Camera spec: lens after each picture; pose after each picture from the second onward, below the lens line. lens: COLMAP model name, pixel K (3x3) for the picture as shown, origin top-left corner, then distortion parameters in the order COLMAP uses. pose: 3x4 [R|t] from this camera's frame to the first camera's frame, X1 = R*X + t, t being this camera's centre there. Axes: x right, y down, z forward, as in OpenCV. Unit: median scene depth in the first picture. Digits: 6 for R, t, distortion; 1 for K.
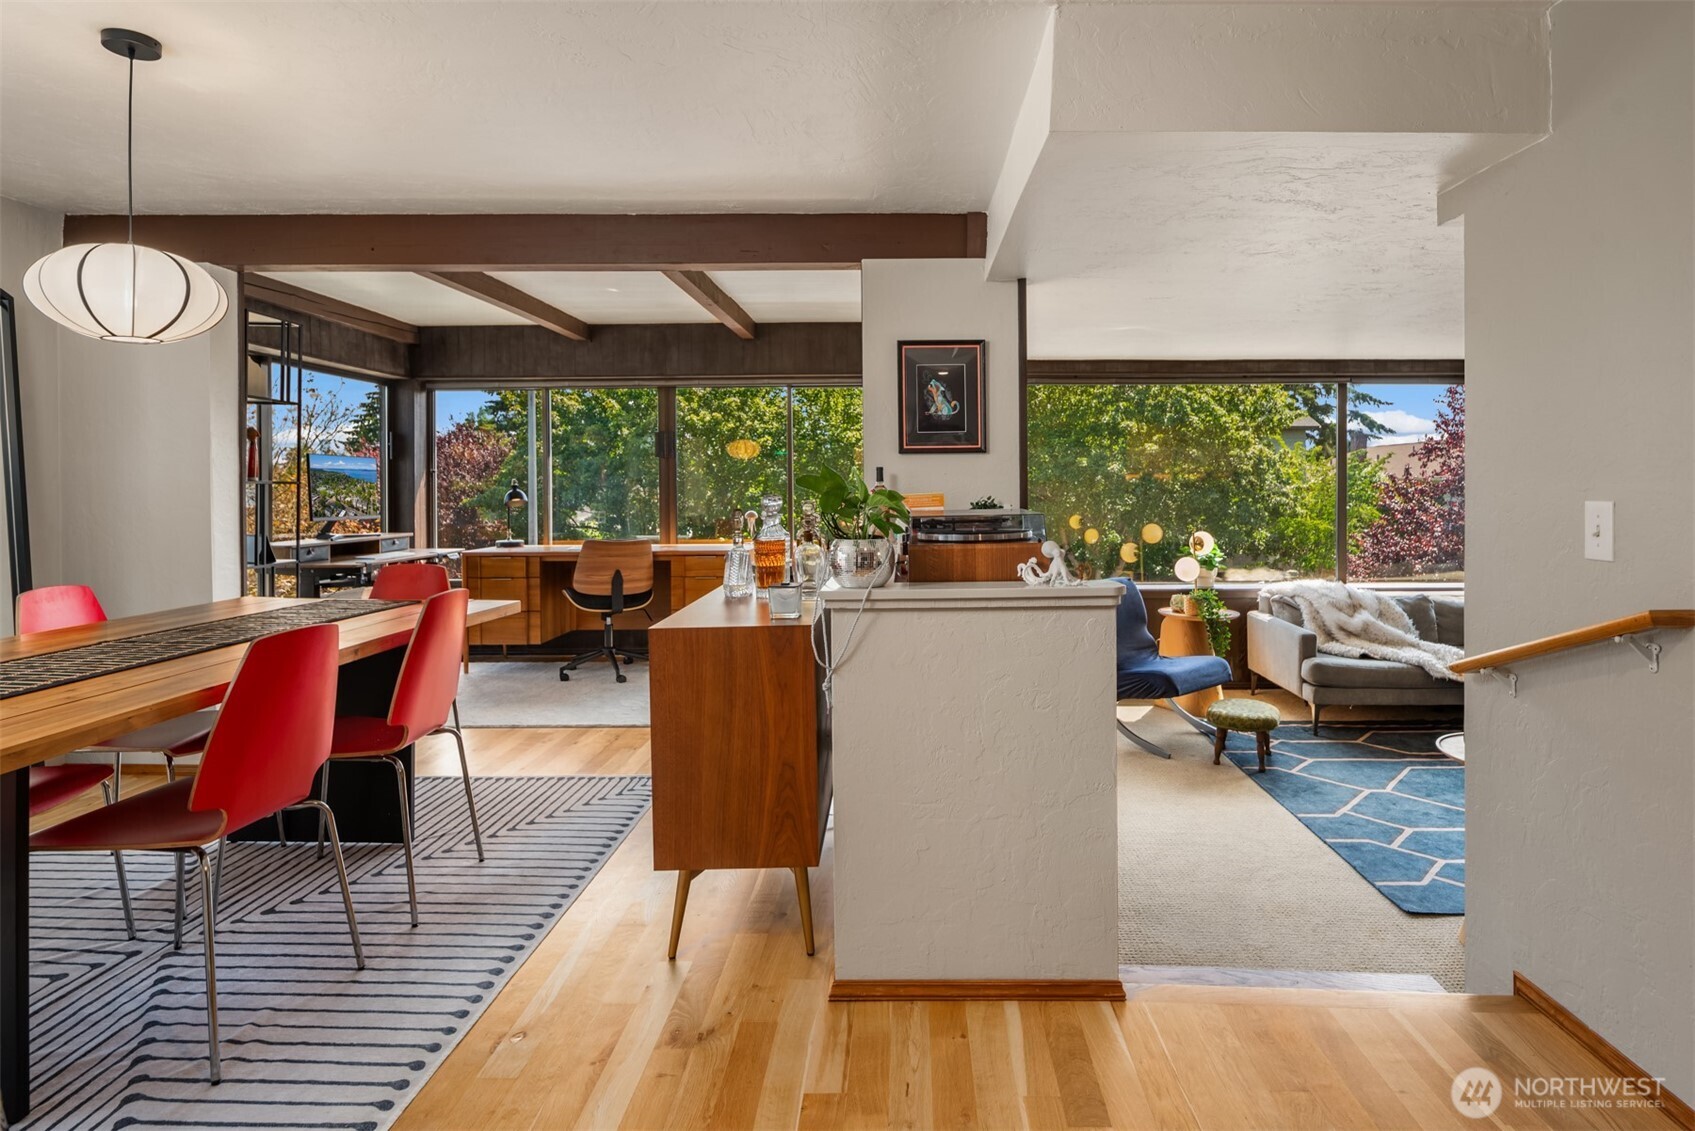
lens RADIAL K [[928.7, 0, 909.1], [0, 928.7, 493.6], [0, 0, 1]] dist [-0.003388, -0.004025]
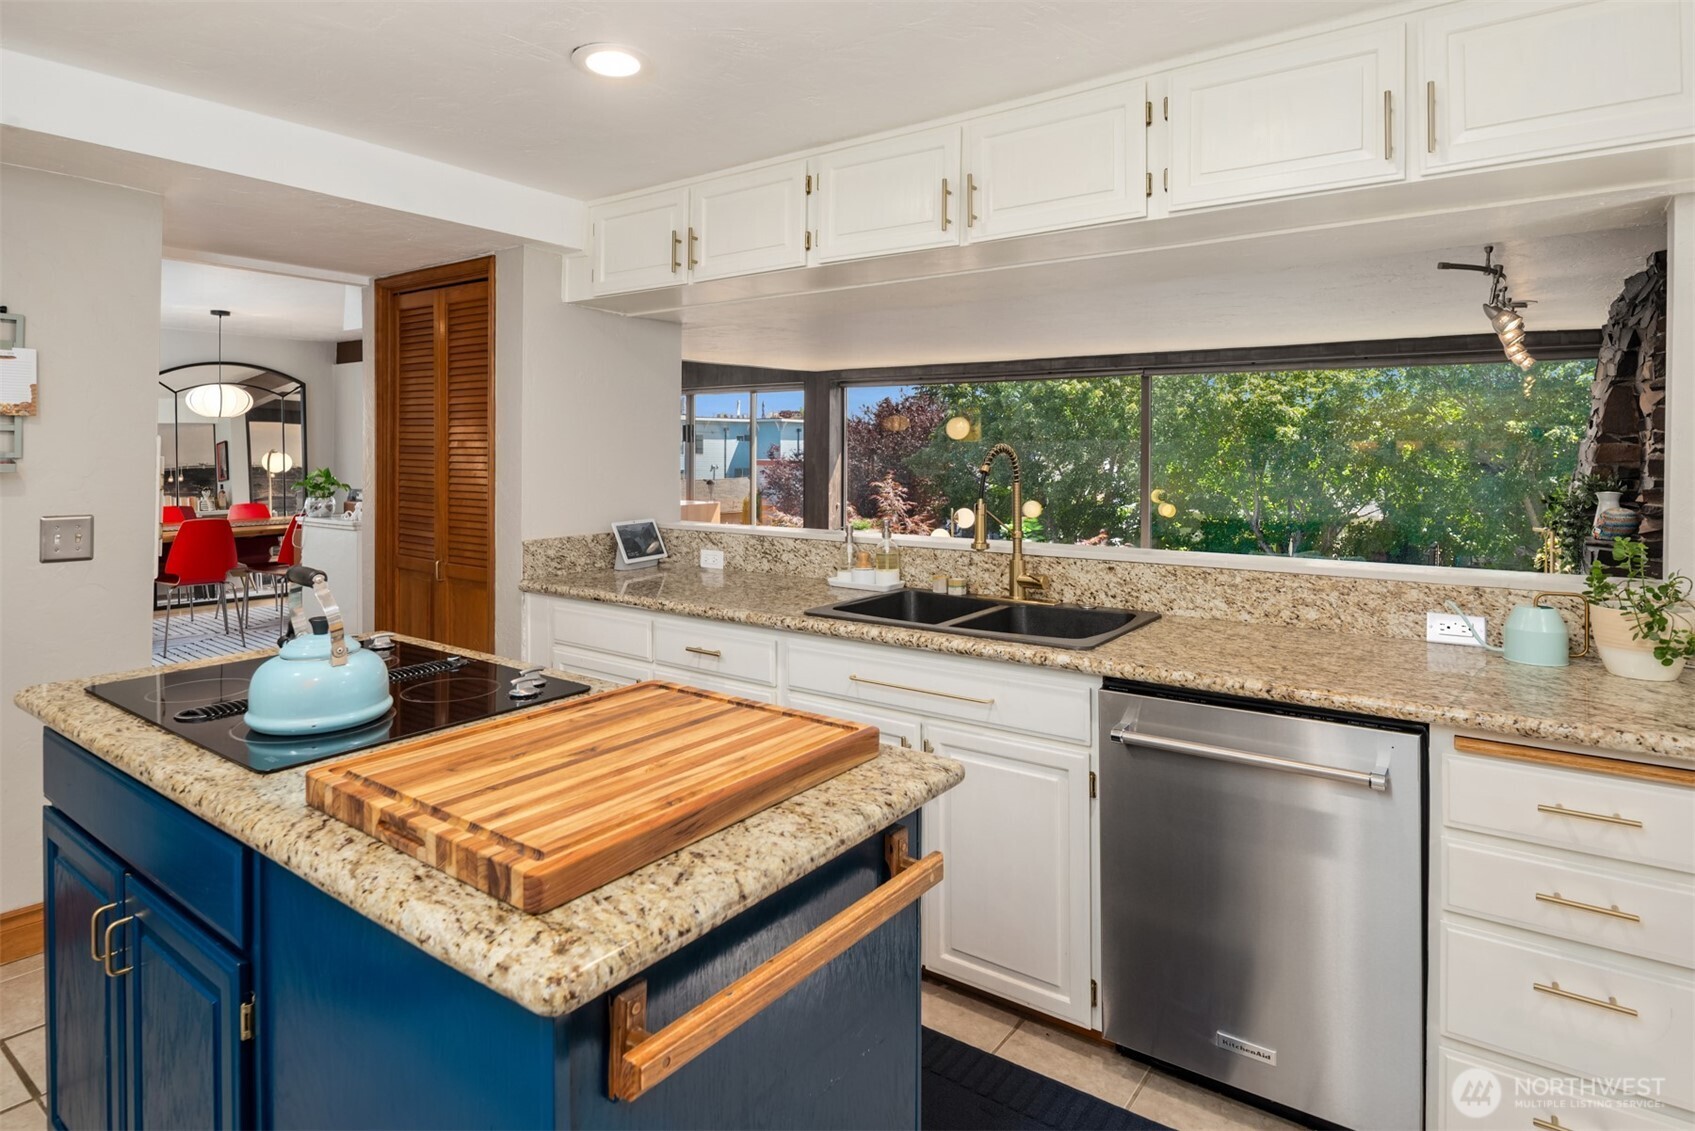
lens RADIAL K [[928.7, 0, 837.0], [0, 928.7, 445.9], [0, 0, 1]] dist [-0.003388, -0.004025]
pose [[0.797345, 0.008190, -0.603468, 1.064735], [-0.011578, 0.999931, -0.001727, -0.042533], [0.603412, 0.008364, 0.797386, -0.056735]]
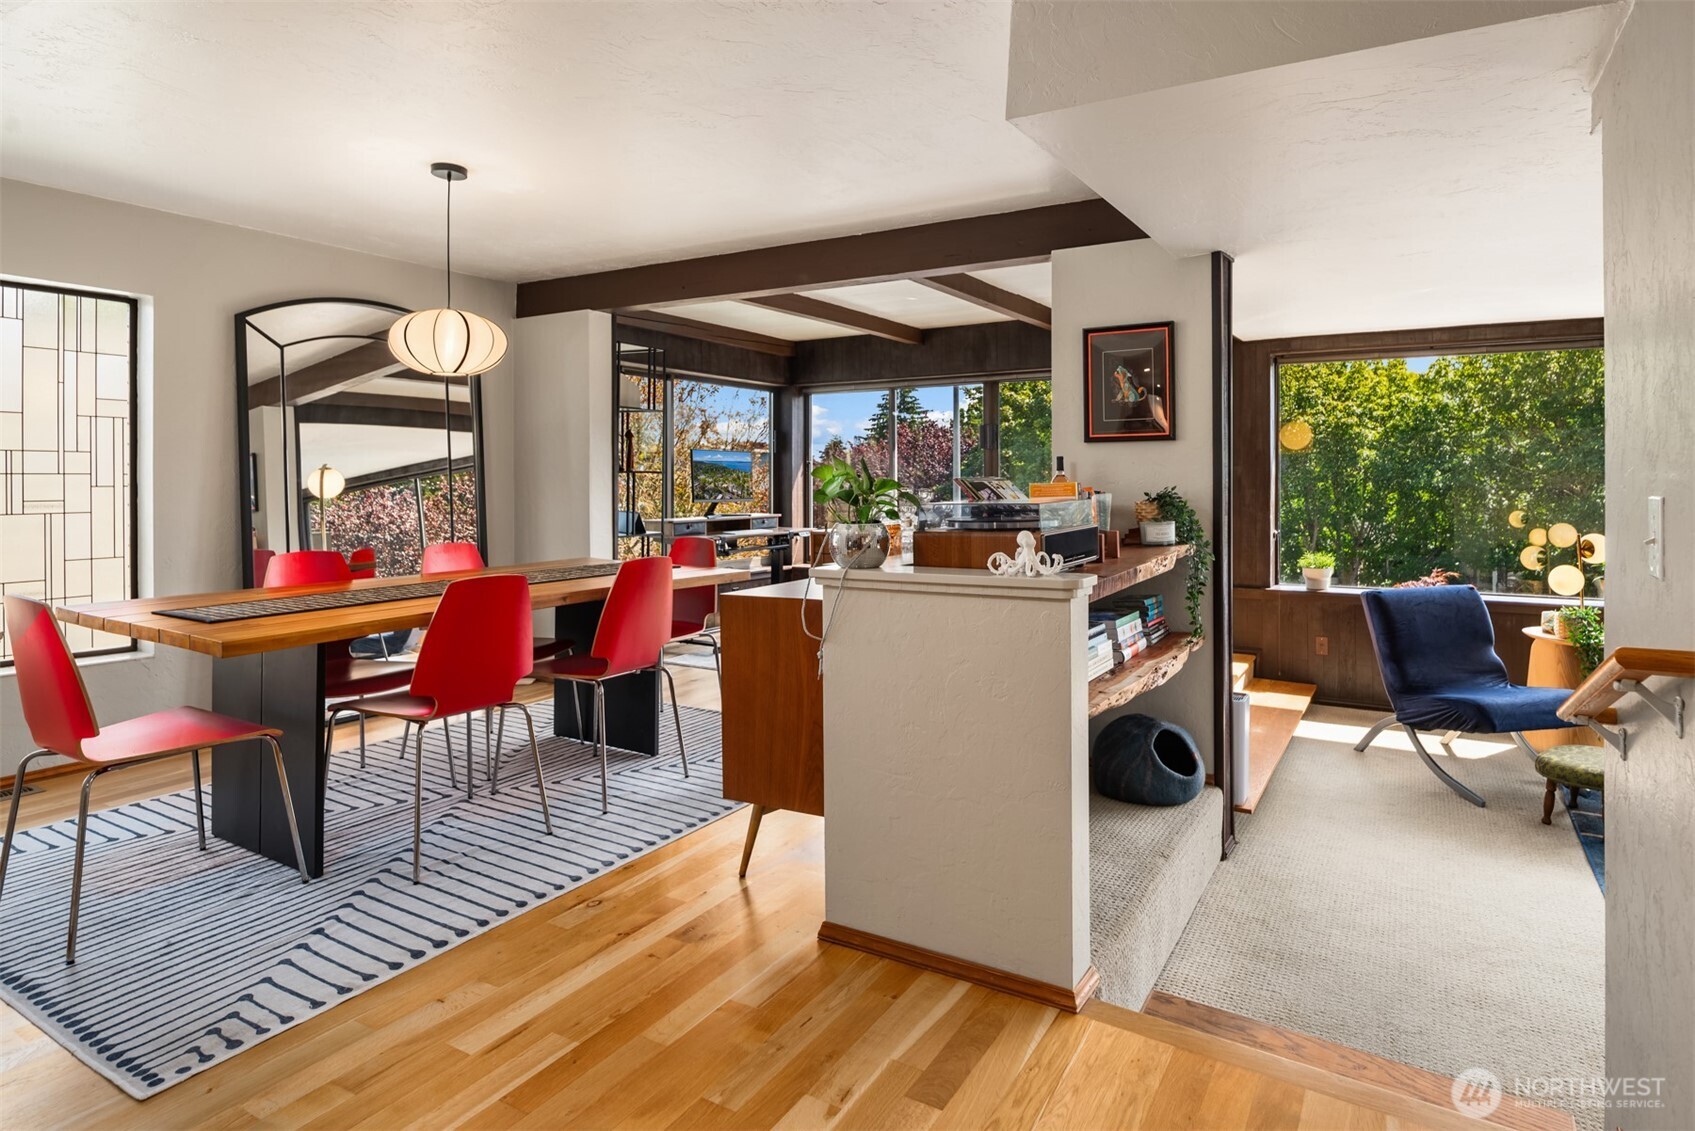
lens RADIAL K [[928.7, 0, 909.1], [0, 928.7, 481.9], [0, 0, 1]] dist [-0.003388, -0.004025]
pose [[0.874971, 0.004314, -0.484156, 0.223852], [-0.004987, 0.999988, -0.000103, -0.000147], [0.484149, 0.002505, 0.874982, 0.032307]]
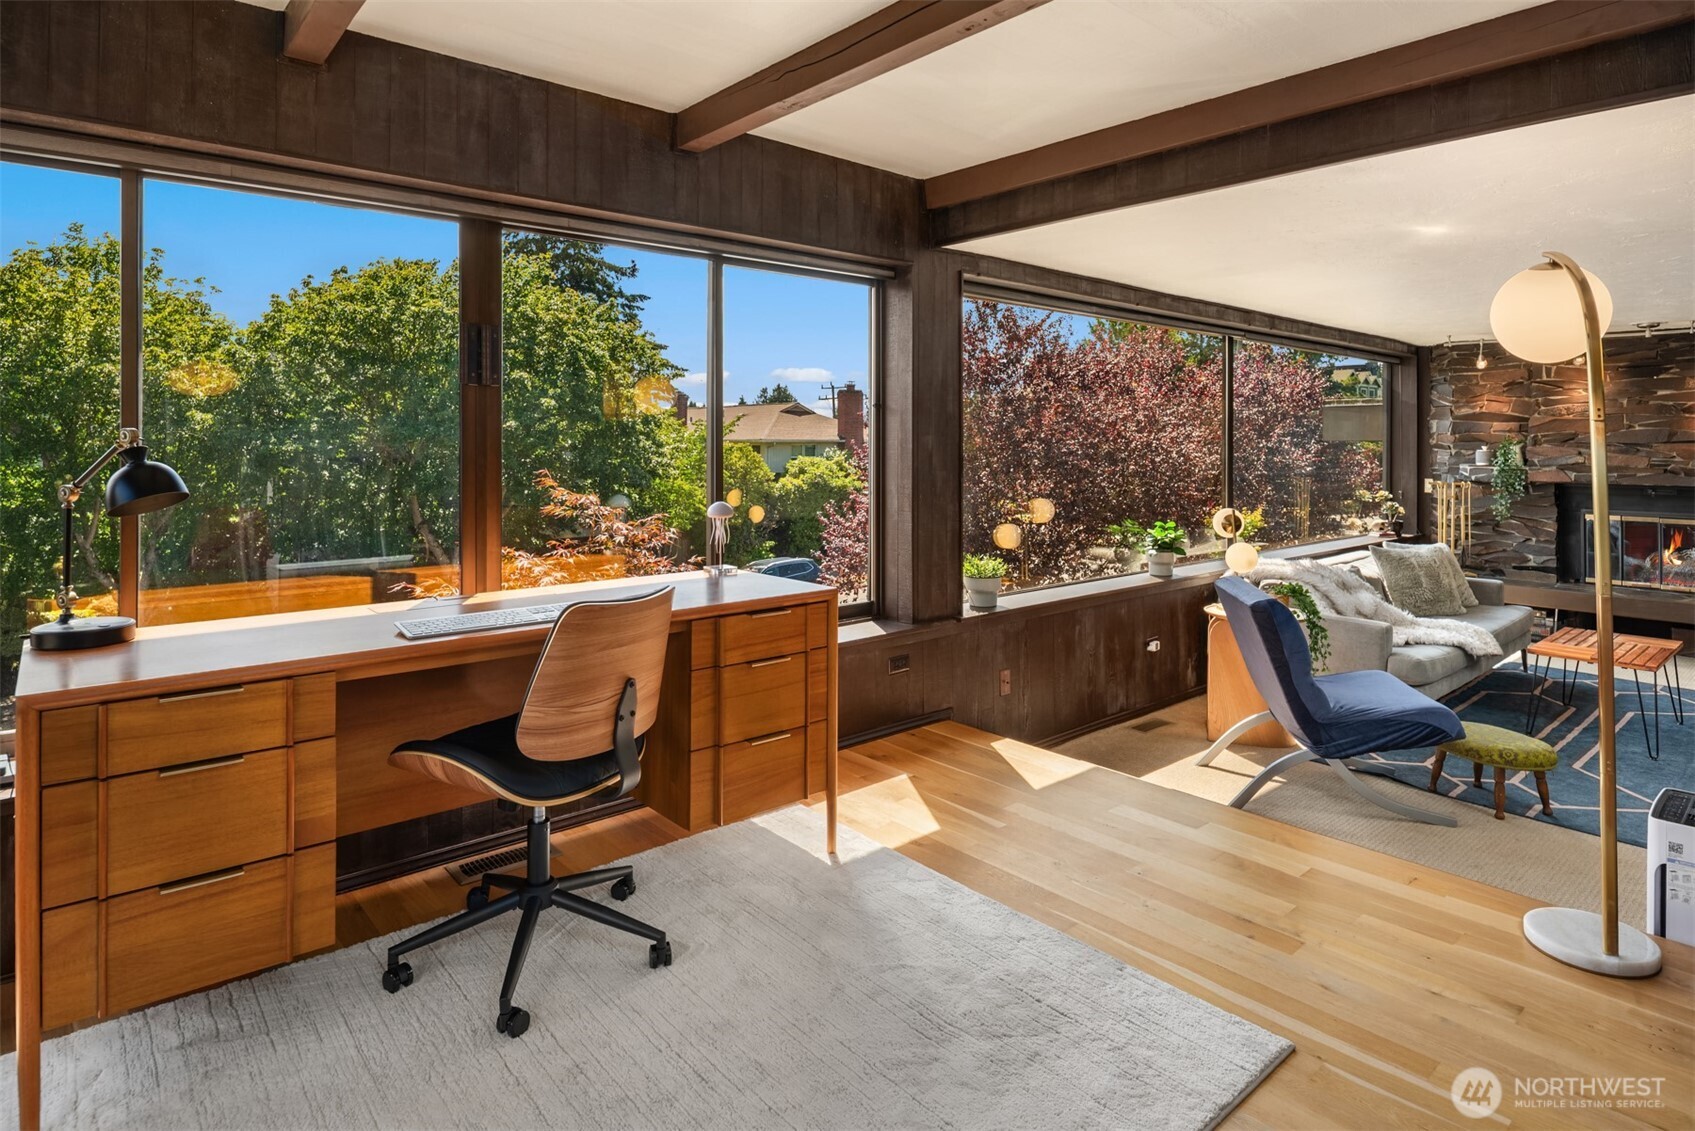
lens RADIAL K [[928.7, 0, 844.1], [0, 928.7, 429.0], [0, 0, 1]] dist [-0.003388, -0.004025]
pose [[0.756510, 0.015961, 0.653787, -0.539060], [0.000960, 0.999674, -0.025517, -0.007978], [-0.653981, 0.019931, 0.756248, 0.723977]]
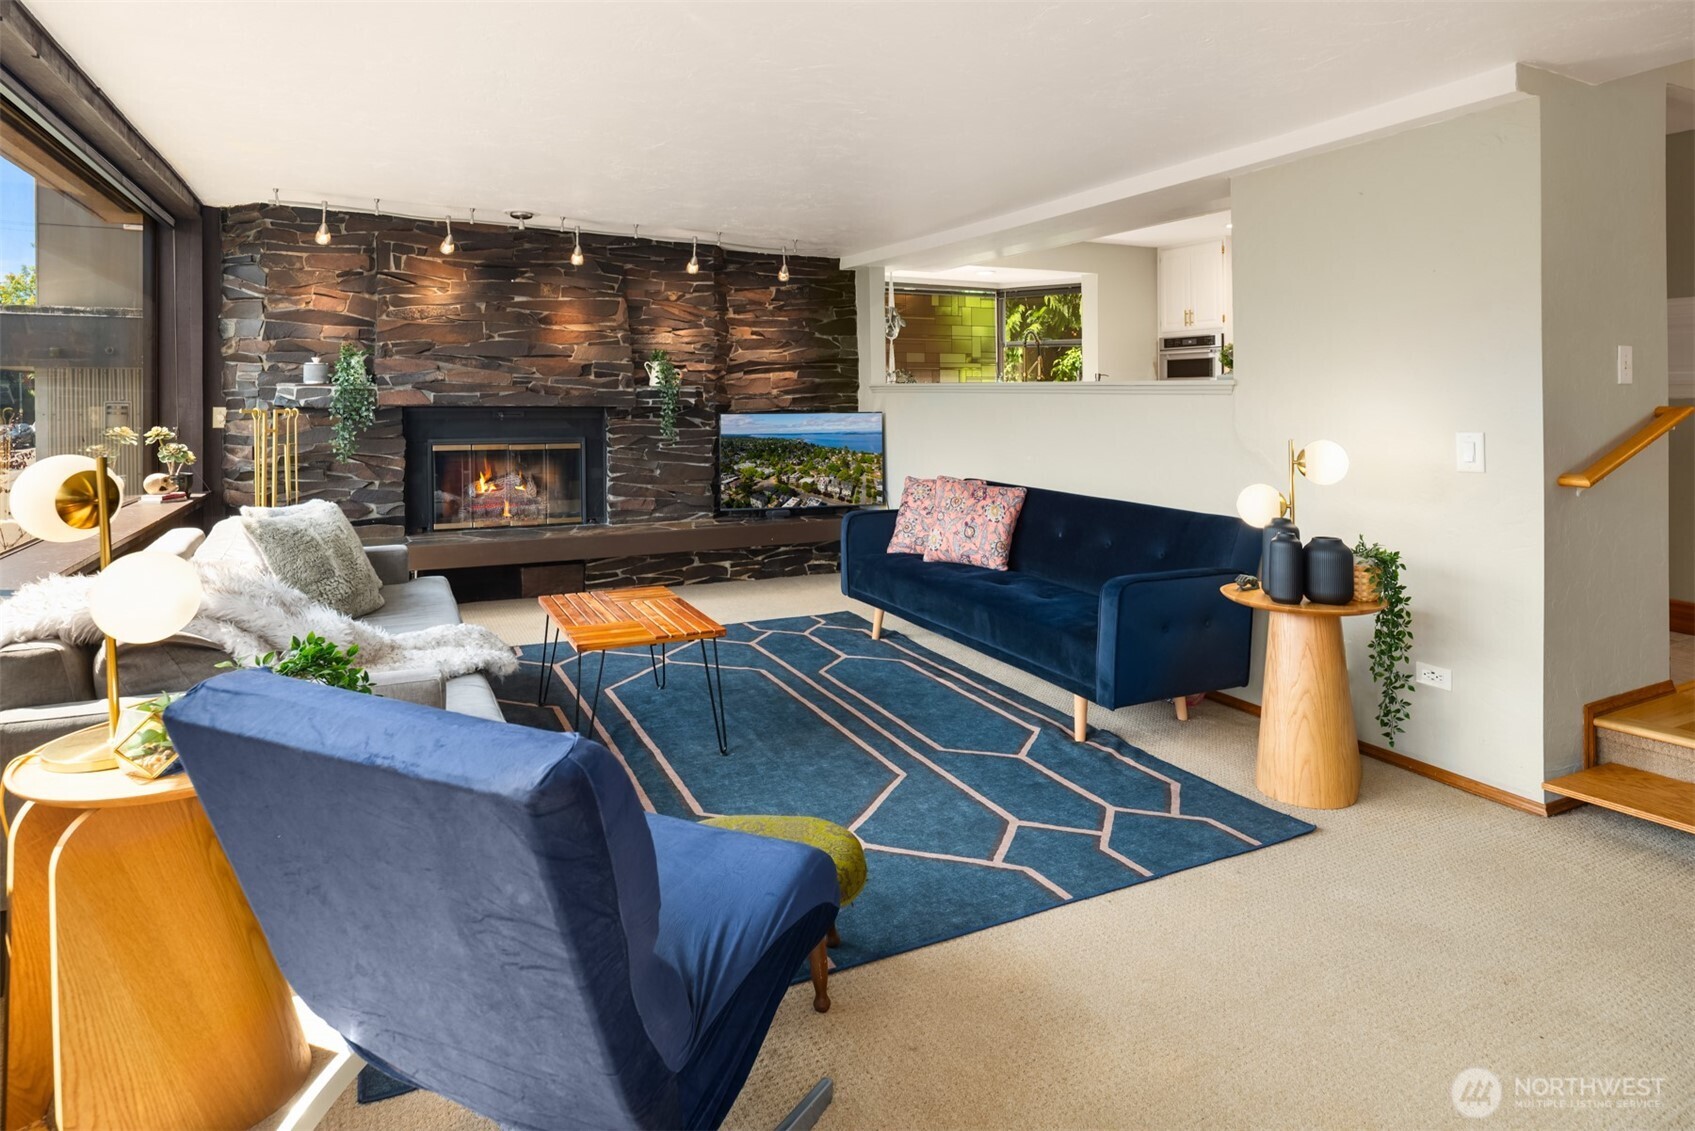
lens RADIAL K [[928.7, 0, 848.8], [0, 928.7, 406.4], [0, 0, 1]] dist [-0.003388, -0.004025]
pose [[-0.445501, -0.002900, 0.895277, -0.030485], [0.008610, 0.999935, 0.007524, 0.032489], [-0.895240, 0.011060, -0.445447, 1.080451]]
